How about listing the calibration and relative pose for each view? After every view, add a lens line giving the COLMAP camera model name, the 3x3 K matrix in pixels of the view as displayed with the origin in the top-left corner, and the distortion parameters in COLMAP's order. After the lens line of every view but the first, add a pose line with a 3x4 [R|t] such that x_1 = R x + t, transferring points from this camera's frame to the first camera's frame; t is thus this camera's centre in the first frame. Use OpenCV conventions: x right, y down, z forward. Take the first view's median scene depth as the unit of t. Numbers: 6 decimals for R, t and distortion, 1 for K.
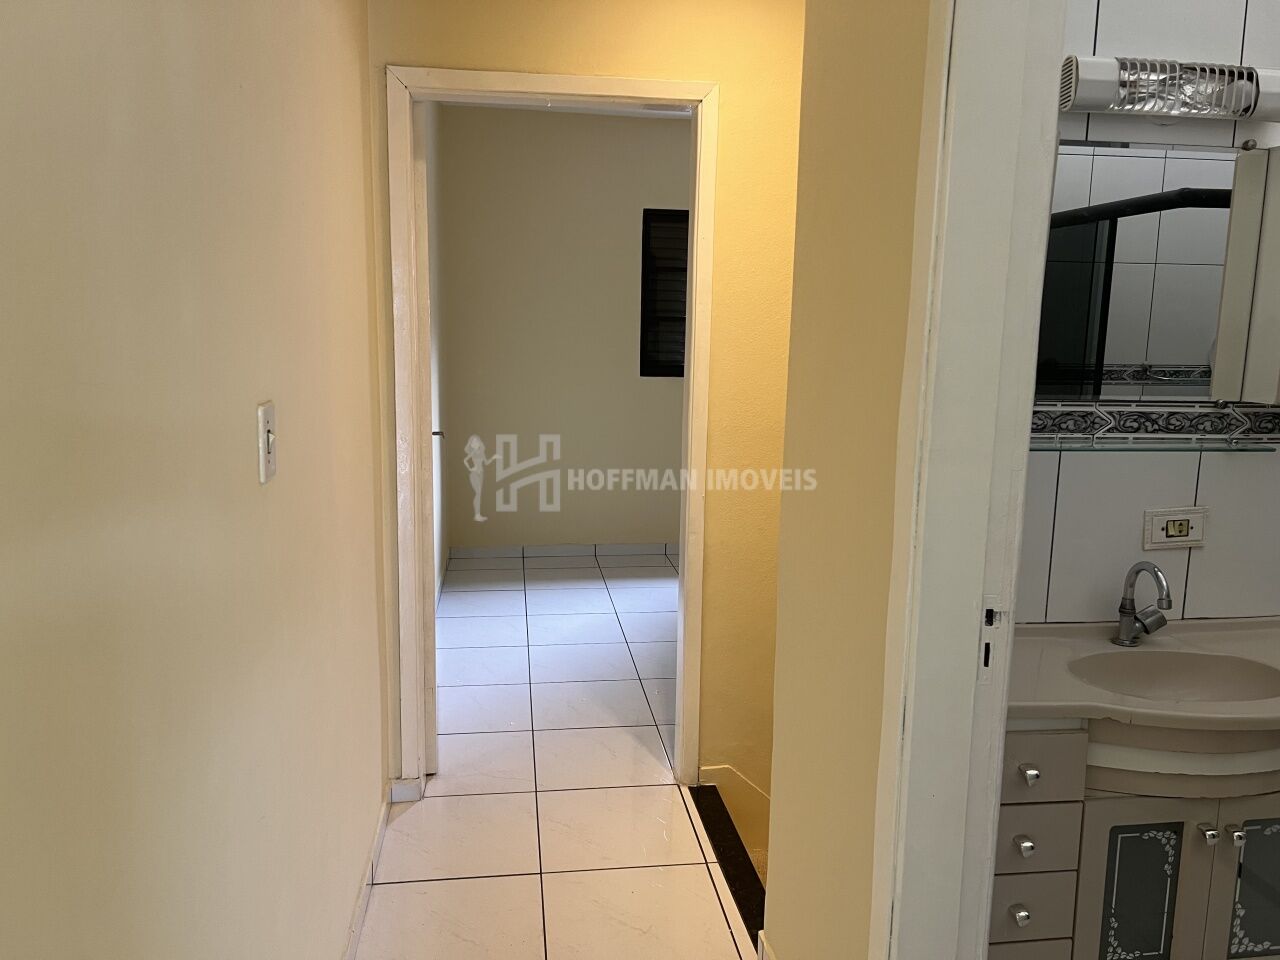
lens RADIAL K [[962.1, 0, 637.7], [0, 962.1, 467.2], [0, 0, 1]] dist [0.010560, -0.013602]
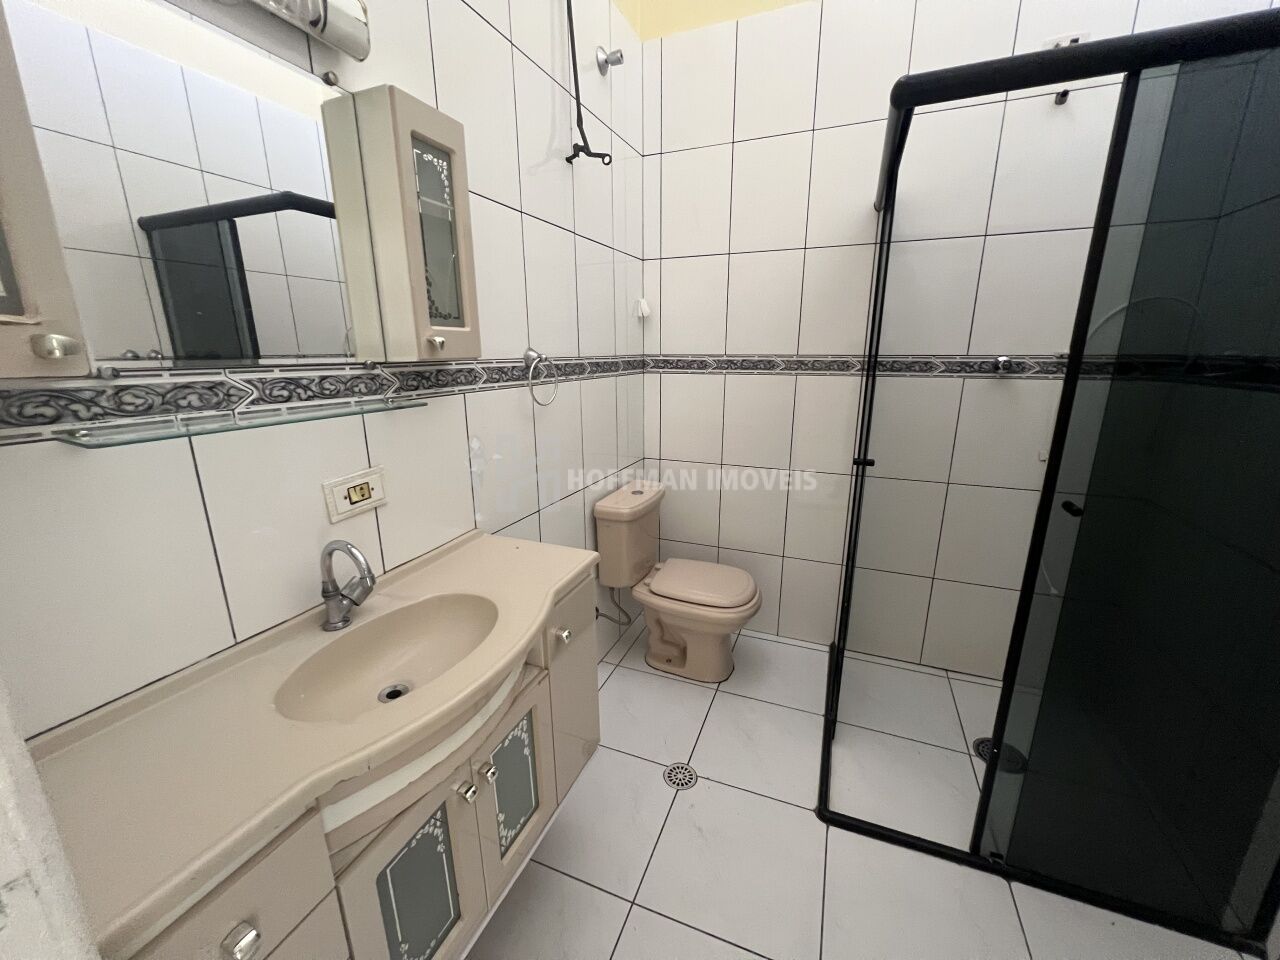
lens RADIAL K [[513.0, 0, 633.2], [0, 513.0, 475.5], [0, 0, 1]] dist [-0.001078, -0.000107]
pose [[0.508931, -0.226886, 0.830369, 0.271025], [0.161988, 0.972648, 0.166480, 0.002862], [-0.845429, 0.049783, 0.531763, 0.483513]]
